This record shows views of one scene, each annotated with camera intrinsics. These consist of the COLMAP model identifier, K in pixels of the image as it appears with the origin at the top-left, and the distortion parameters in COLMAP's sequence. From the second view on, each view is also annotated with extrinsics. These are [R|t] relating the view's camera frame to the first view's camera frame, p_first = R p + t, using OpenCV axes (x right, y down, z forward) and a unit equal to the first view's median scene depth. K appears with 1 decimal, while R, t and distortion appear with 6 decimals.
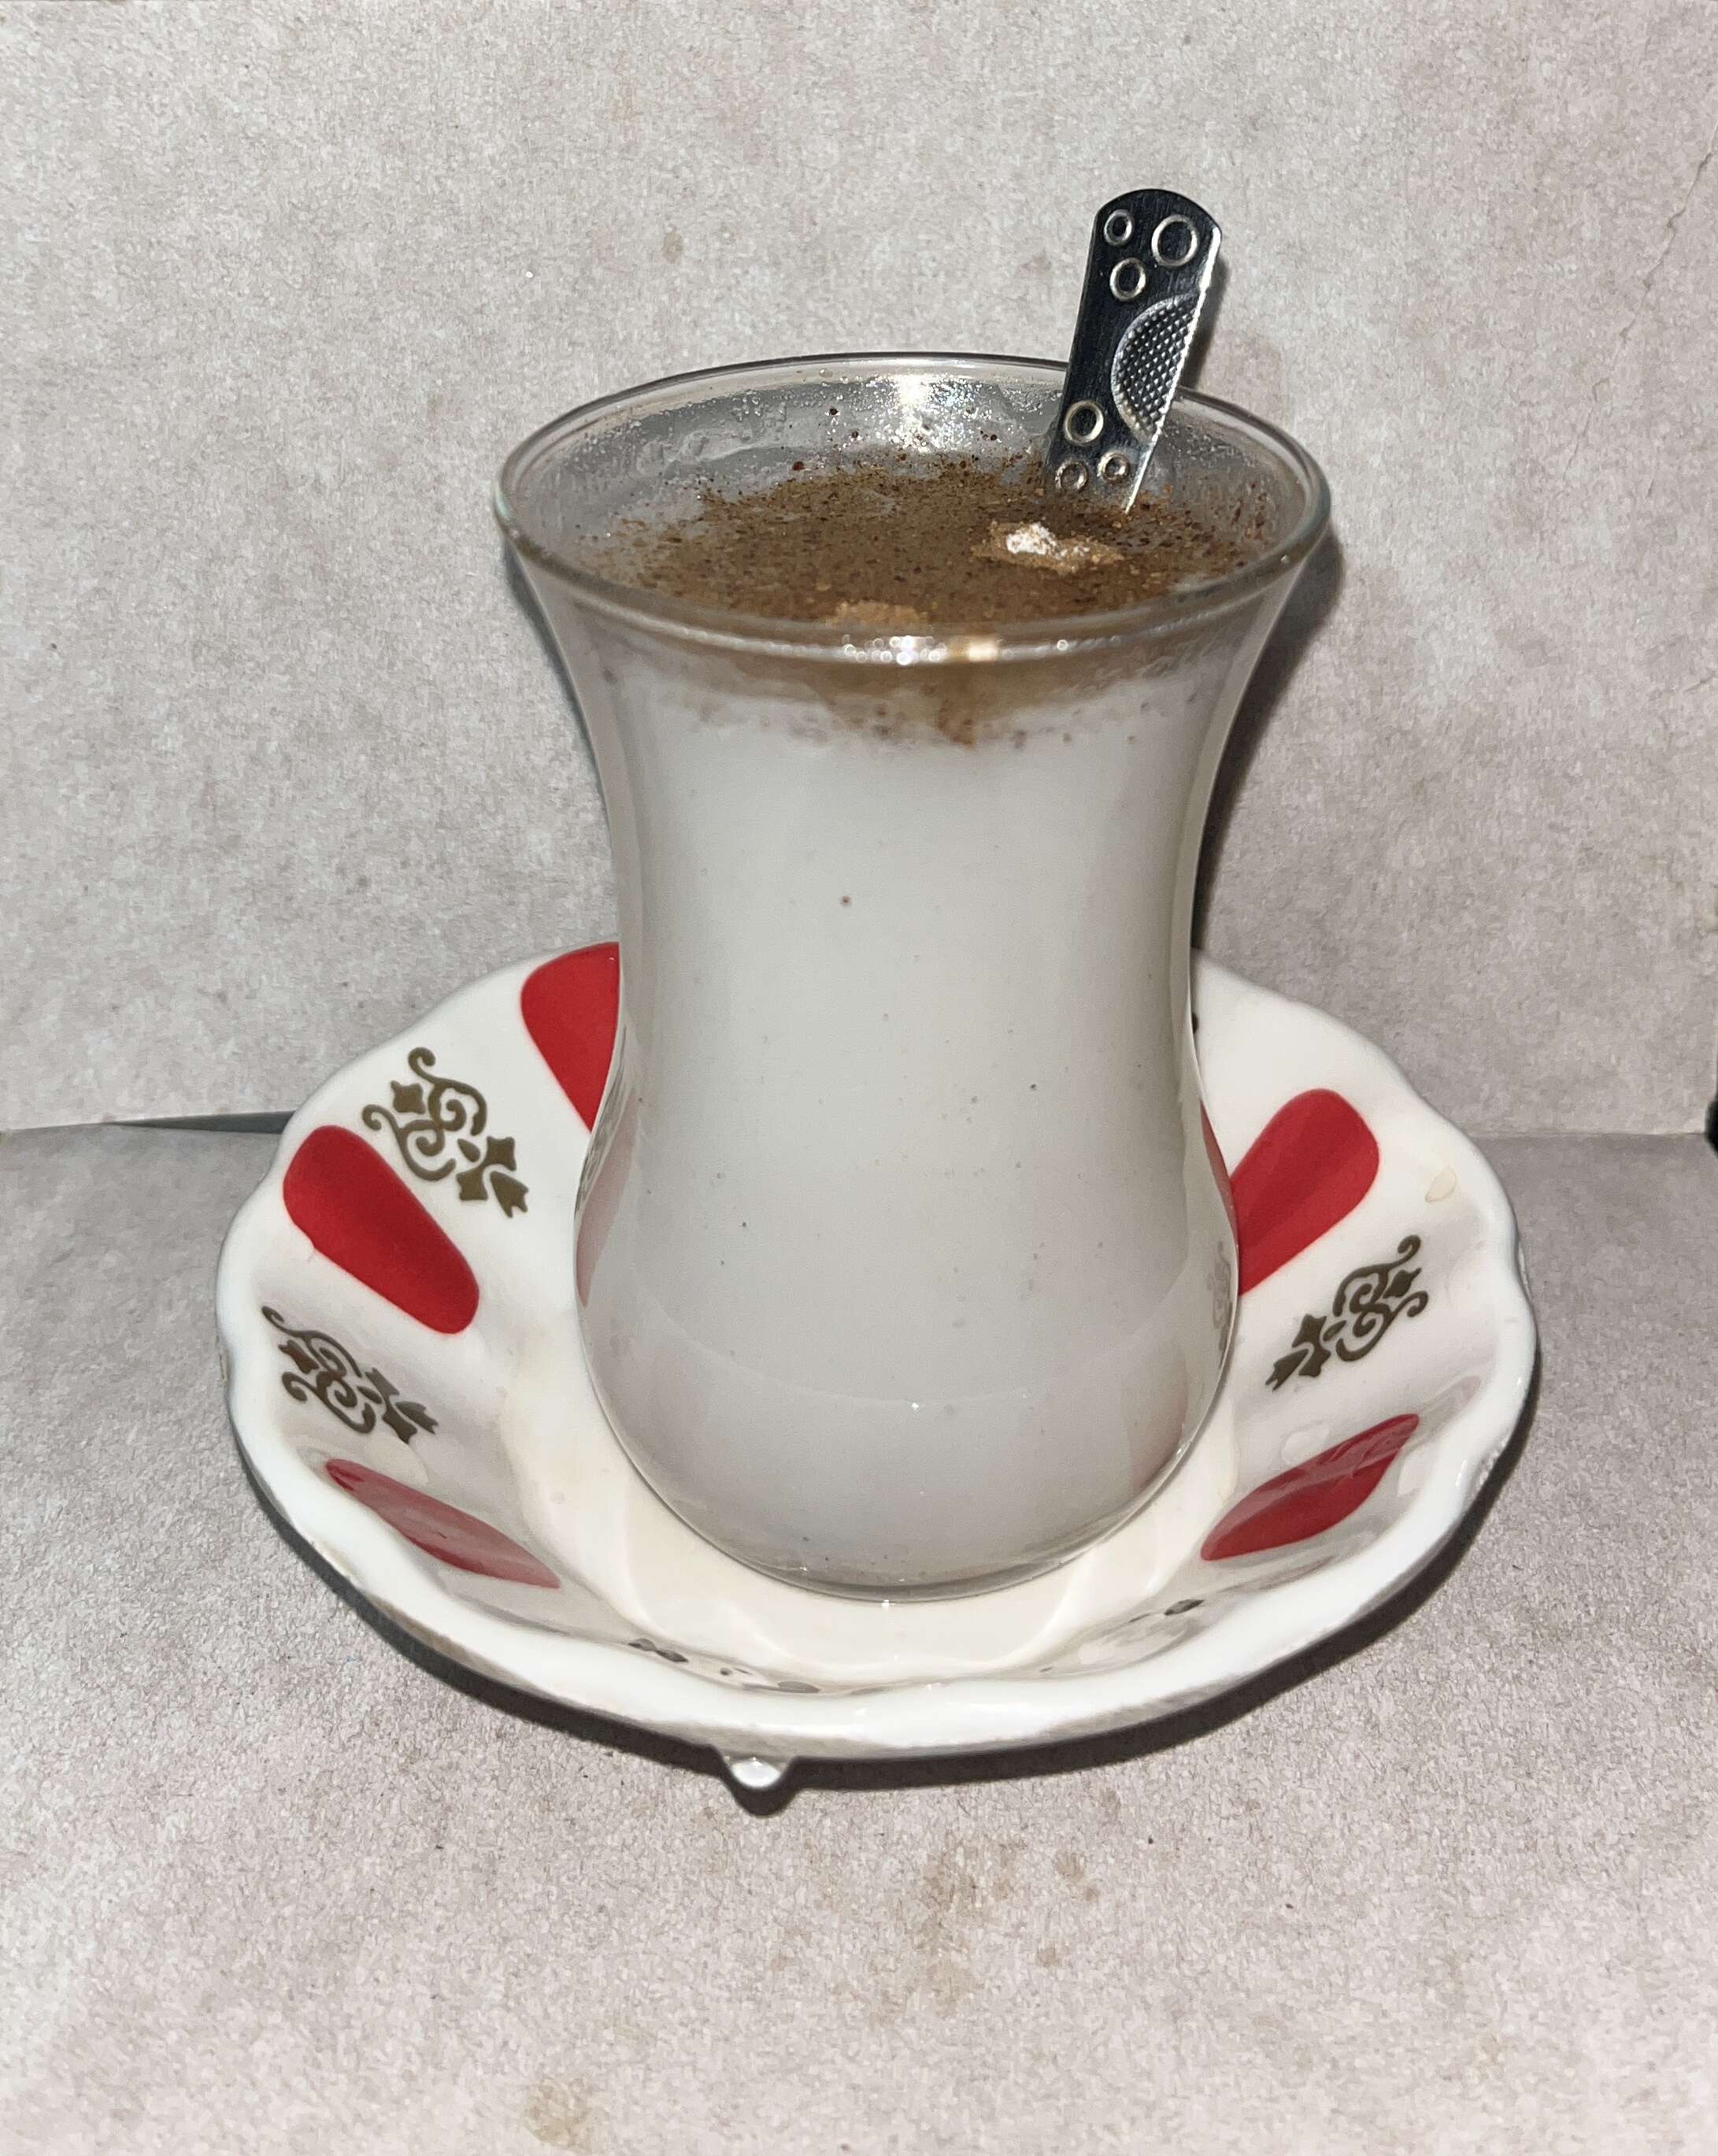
lens RADIAL K [[2368.5, 0, 865.5], [0, 2368.5, 622.3], [0, 0, 1]] dist [-0.015048, -0.025964]
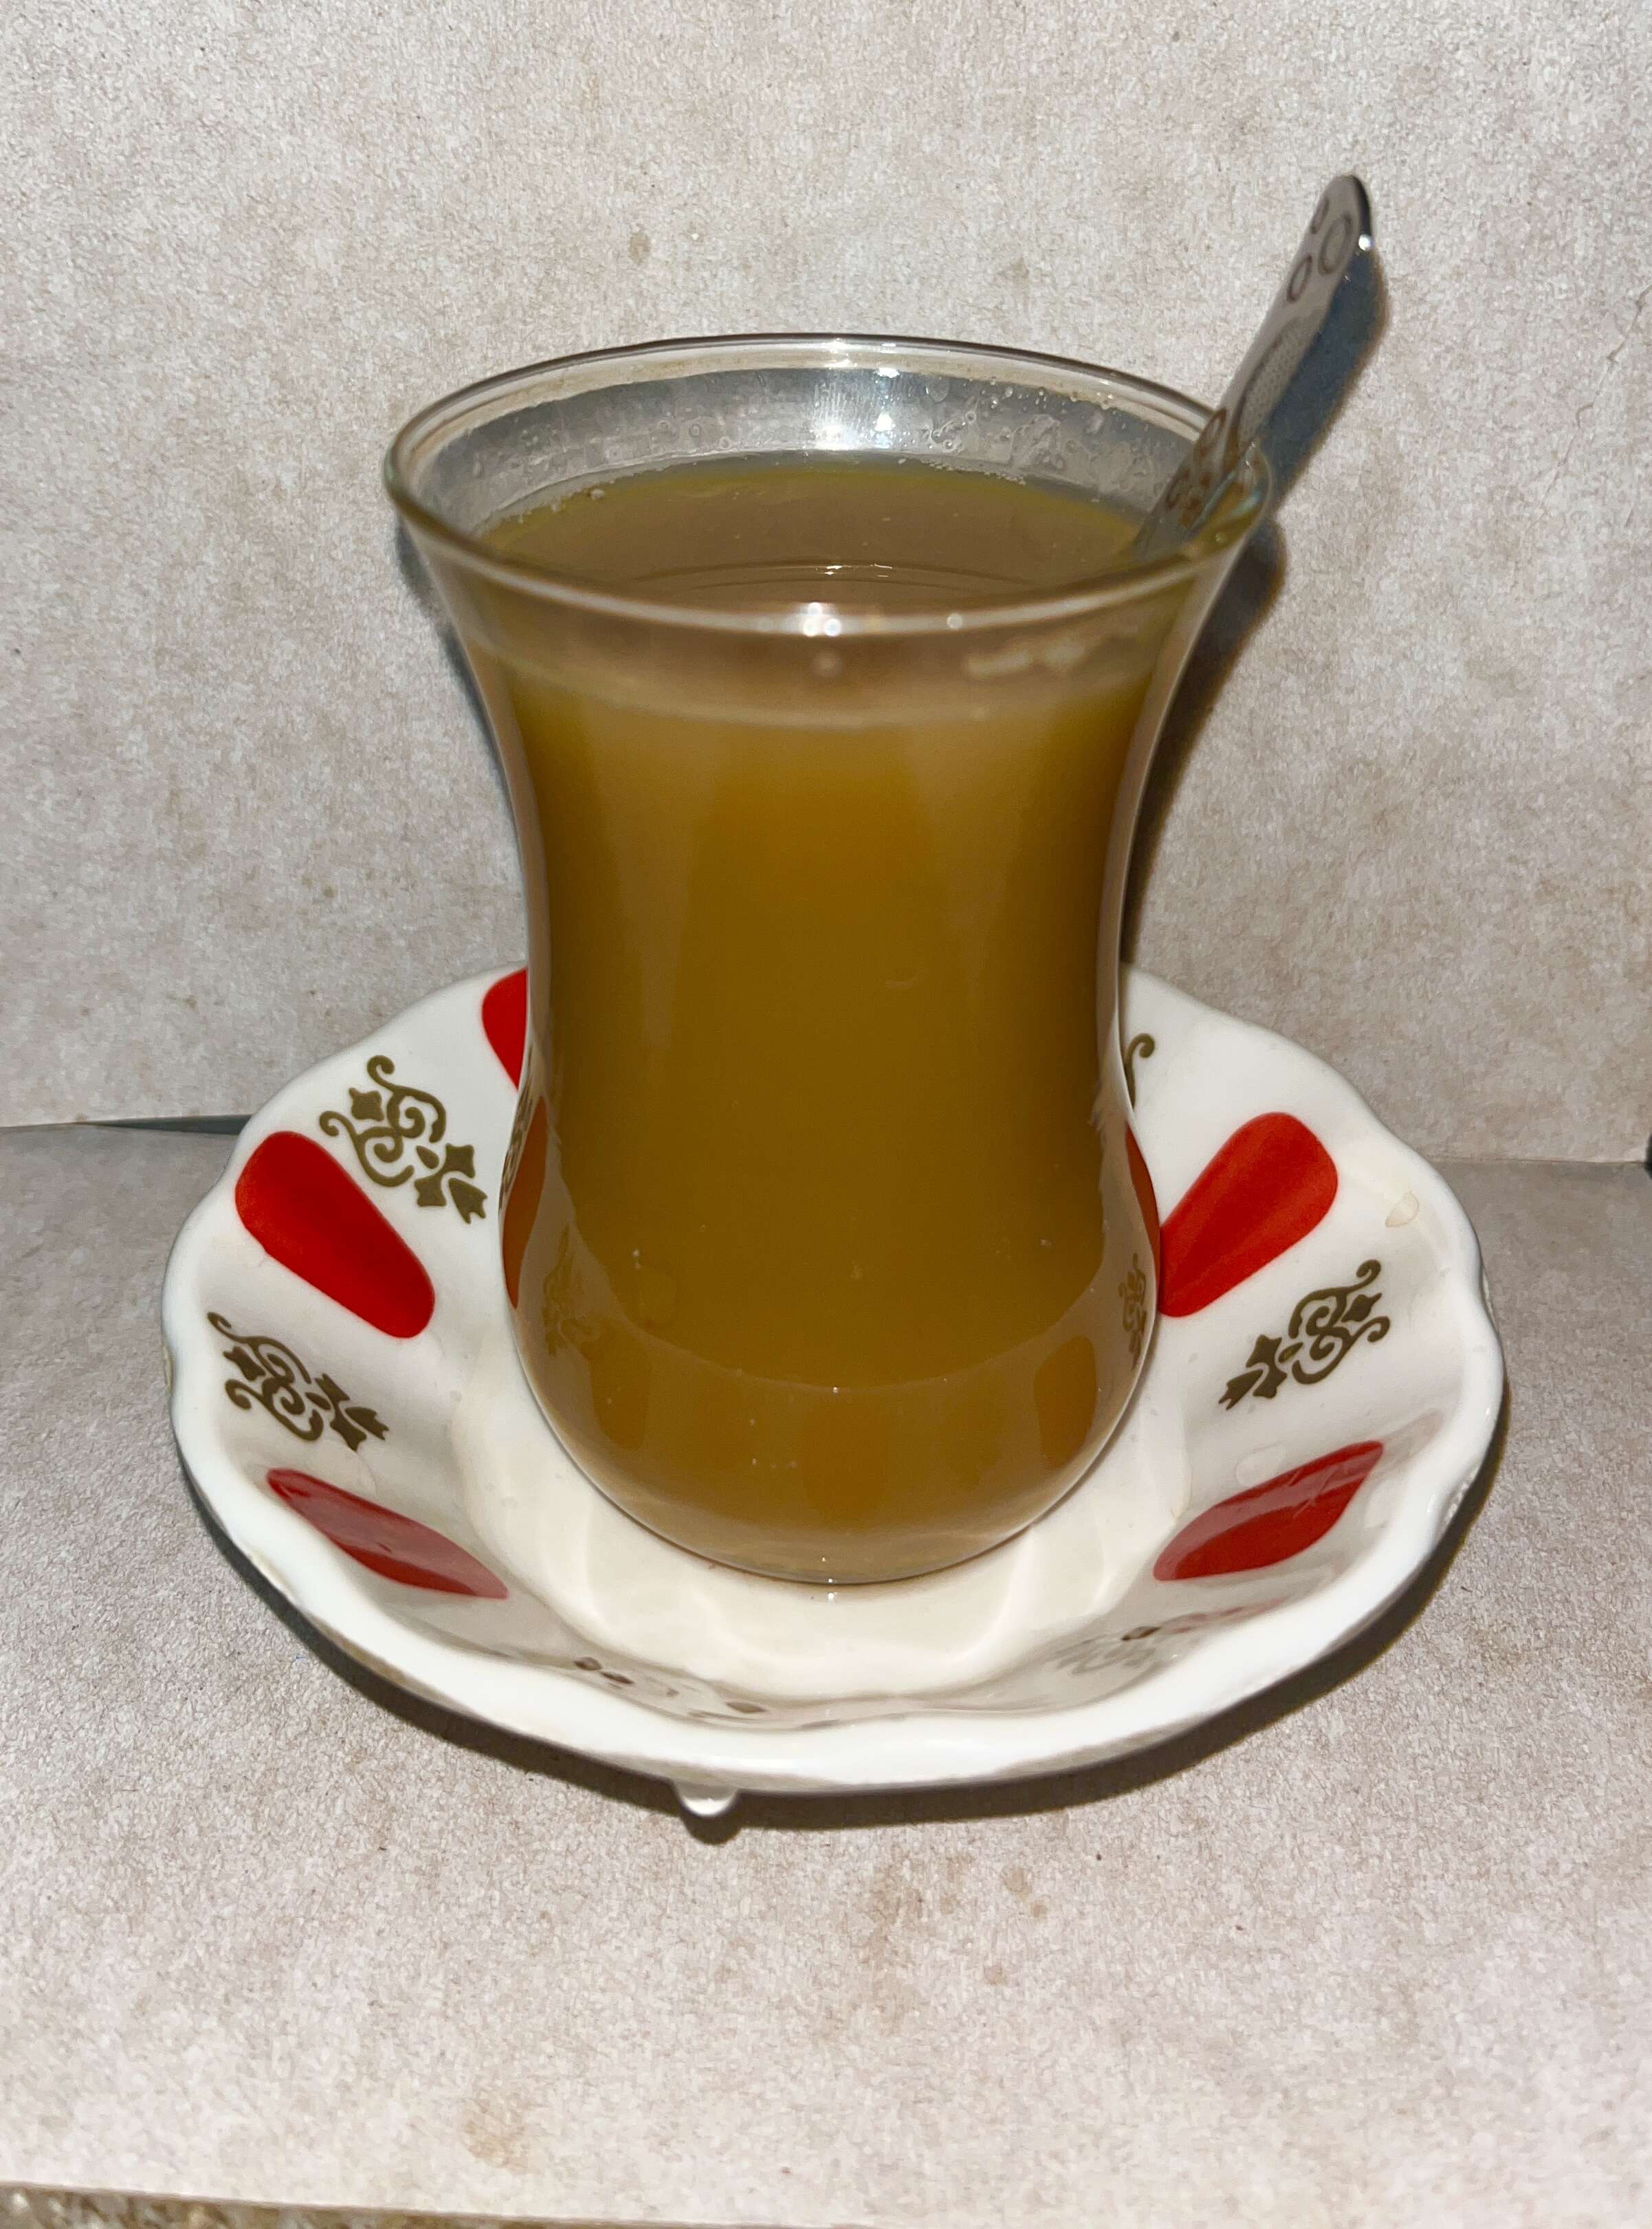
lens RADIAL K [[2118.2, 0, 802.9], [0, 2118.2, 887.4], [0, 0, 1]] dist [-0.028271, 0.016711]
pose [[0.999802, 0.018176, -0.008038, -0.003026], [-0.017379, 0.995781, 0.090099, 0.026210], [0.009641, -0.089942, 0.995900, 0.120560]]
